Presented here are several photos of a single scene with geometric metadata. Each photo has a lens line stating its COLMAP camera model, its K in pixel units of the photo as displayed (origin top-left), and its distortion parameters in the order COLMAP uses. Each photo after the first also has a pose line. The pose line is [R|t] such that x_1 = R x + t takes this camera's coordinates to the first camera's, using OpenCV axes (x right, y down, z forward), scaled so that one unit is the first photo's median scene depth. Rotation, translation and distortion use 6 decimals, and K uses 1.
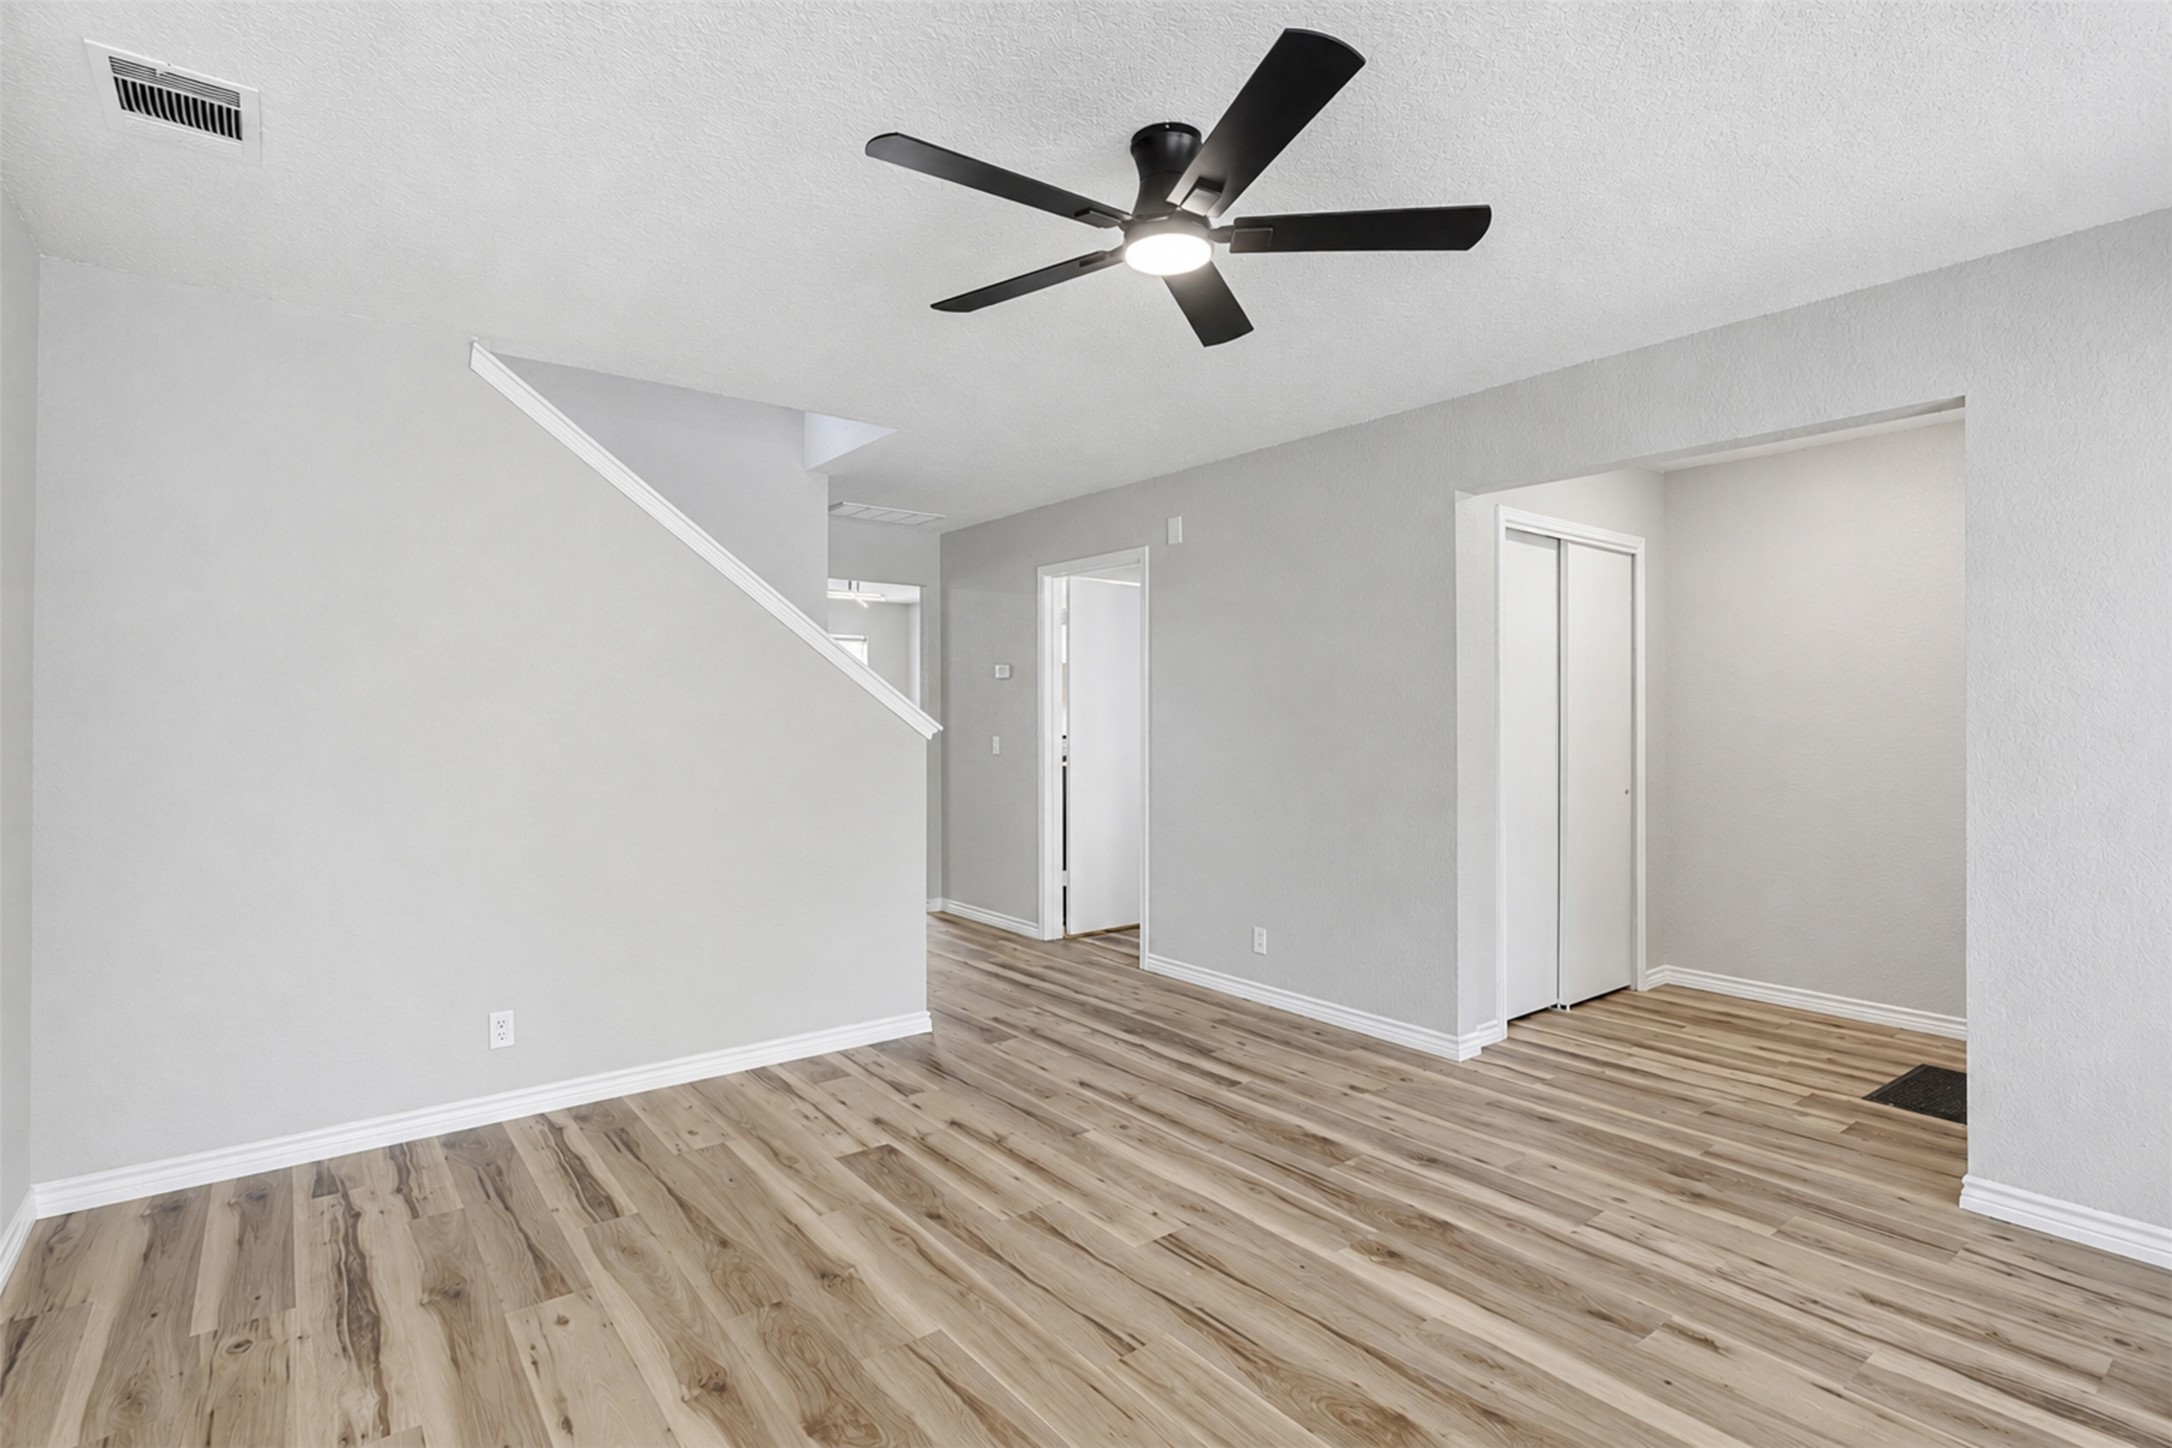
lens RADIAL K [[1030.6, 0, 1077.4], [0, 1030.6, 720.7], [0, 0, 1]] dist [-0.011711, 0.000016]
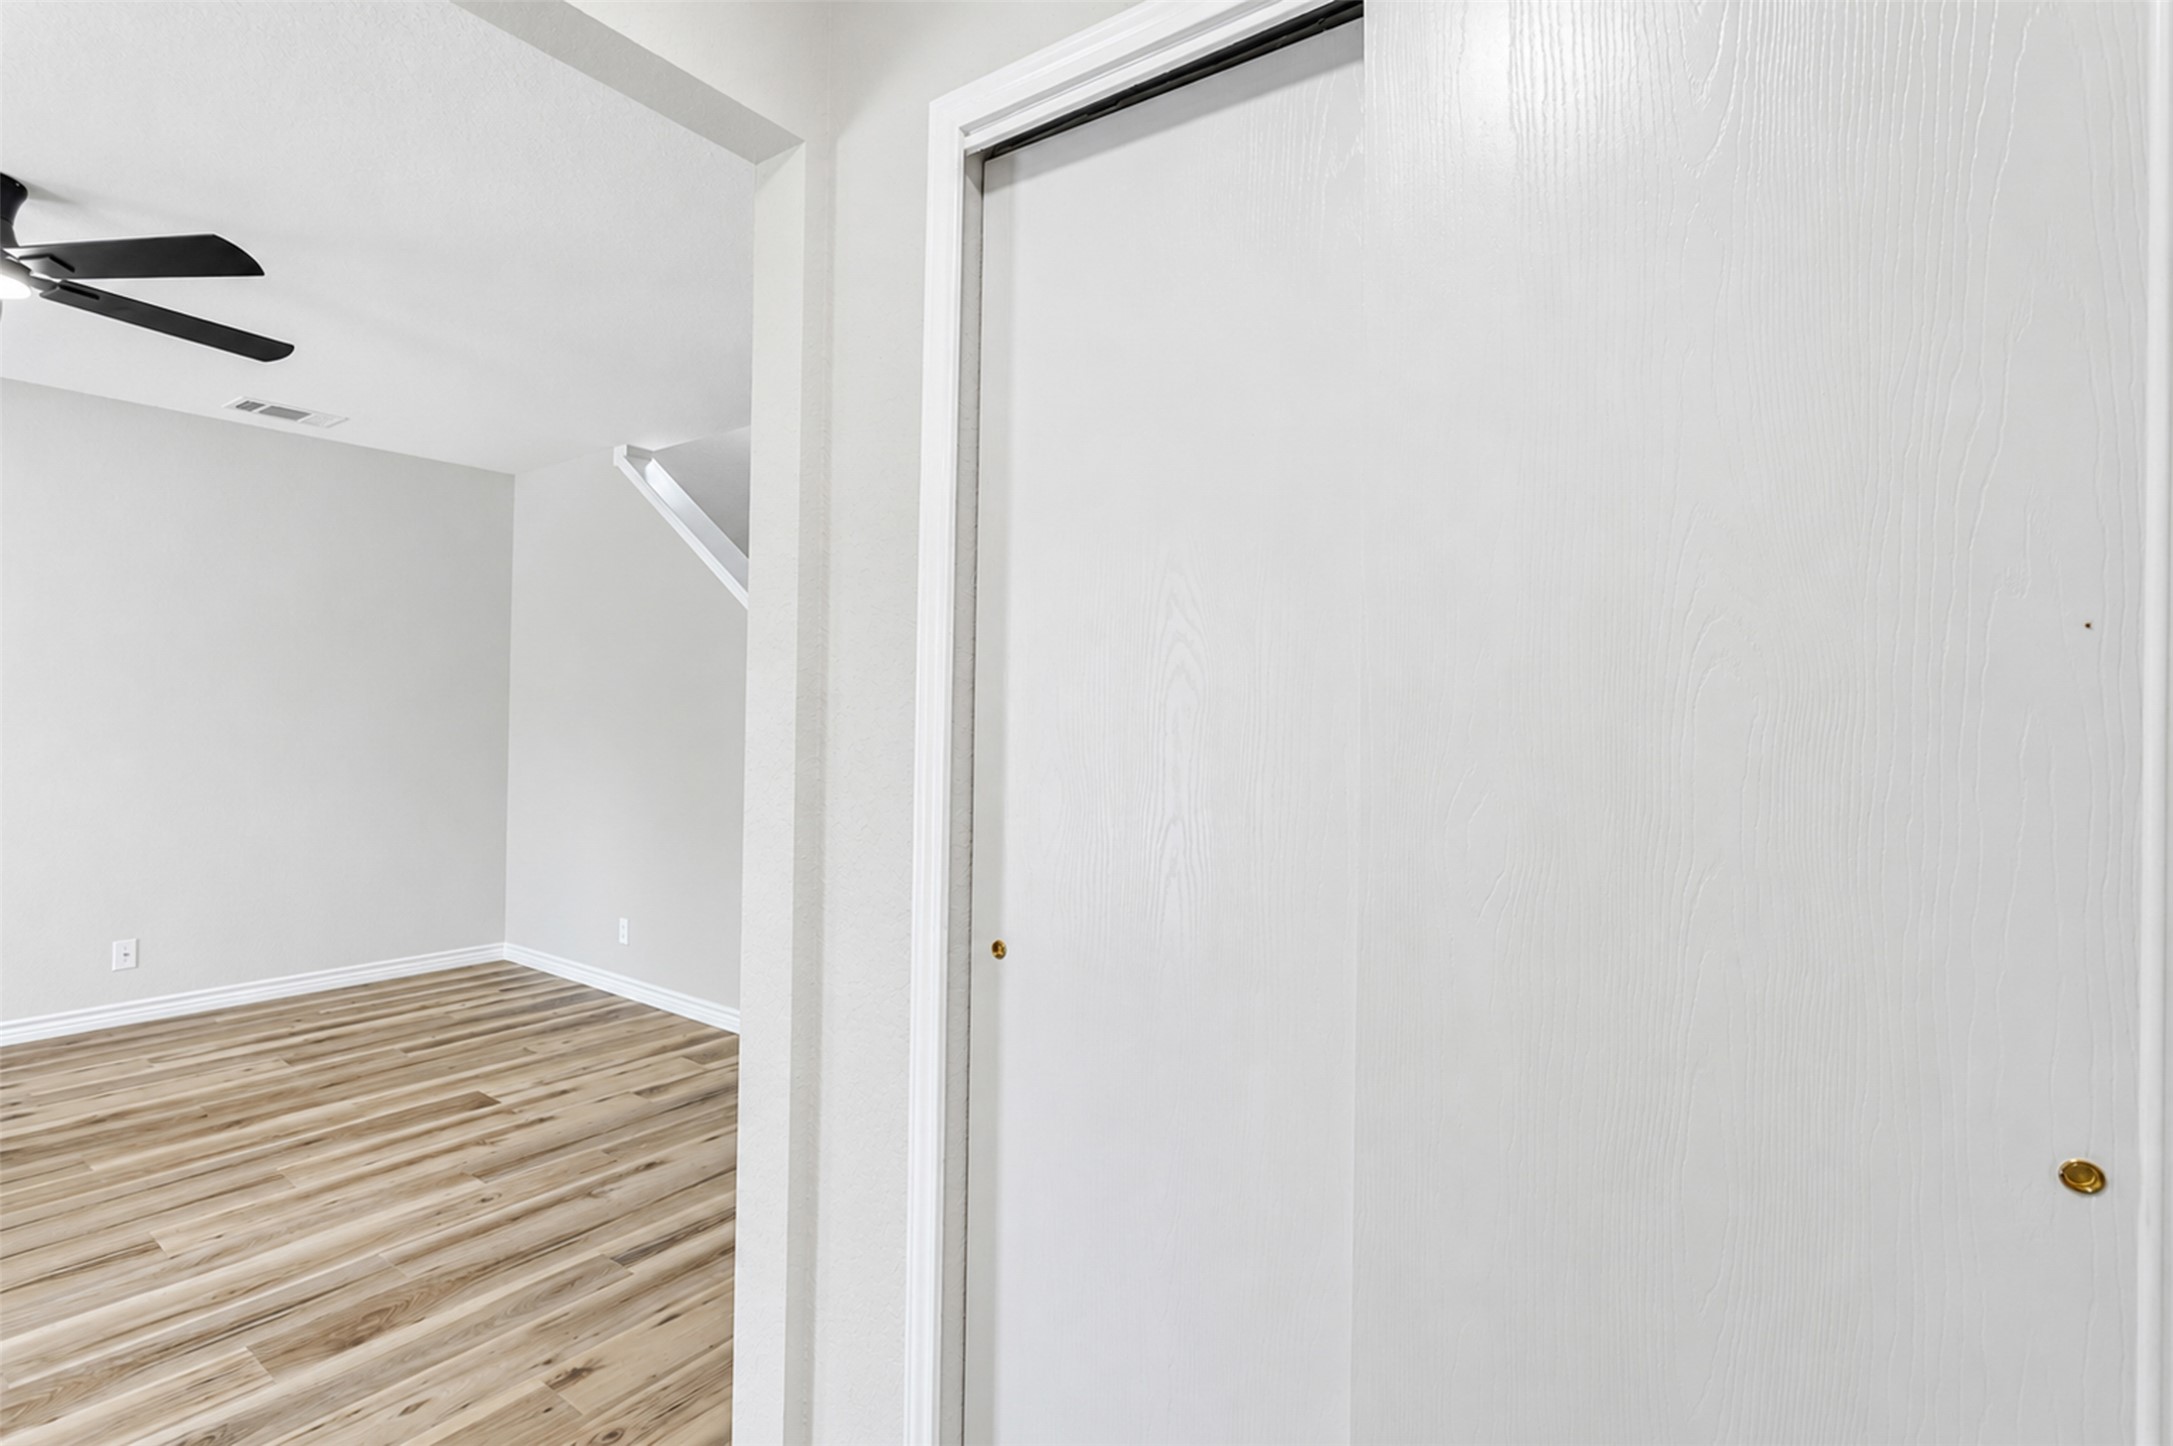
lens RADIAL K [[1015.8, 0, 1094.3], [0, 1015.8, 712.9], [0, 0, 1]] dist [-0.016362, -0.000661]
pose [[0.295717, 0.003930, -0.955268, 1.022564], [-0.016607, 0.999862, -0.001027, -0.007669], [0.955131, 0.016168, 0.295741, 1.290187]]
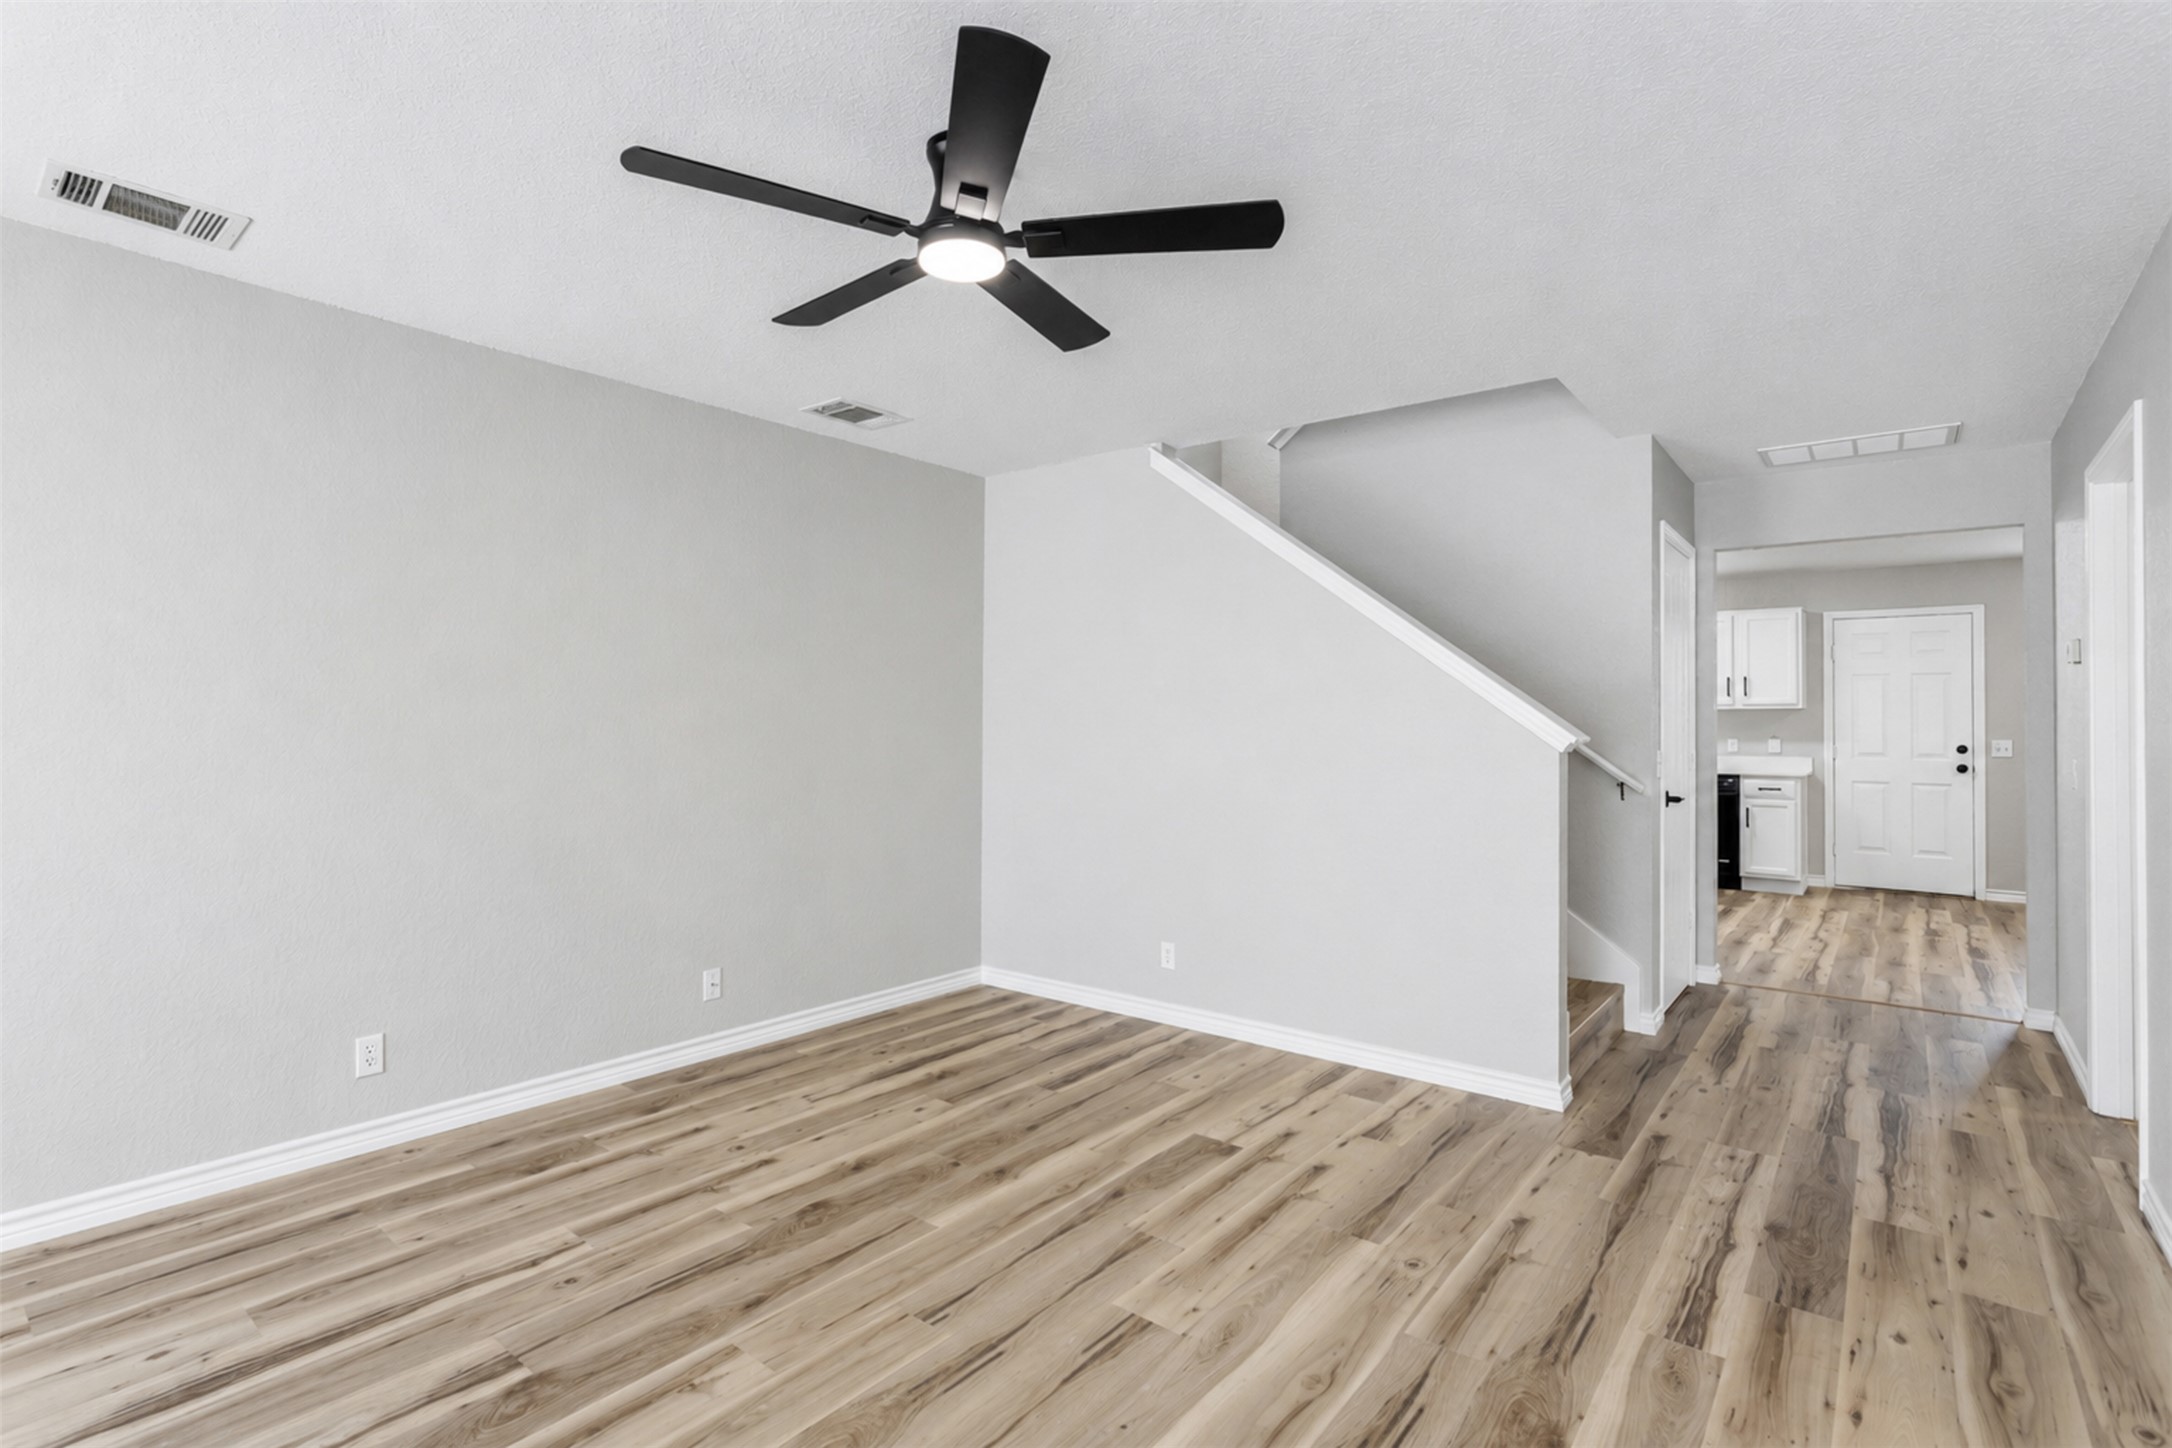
lens RADIAL K [[1030.6, 0, 1077.4], [0, 1030.6, 720.7], [0, 0, 1]] dist [-0.011711, 0.000016]
pose [[0.237028, 0.005426, -0.971488, 0.762134], [-0.003705, 0.999982, 0.004681, -0.010826], [0.971496, 0.002490, 0.237044, 0.609515]]
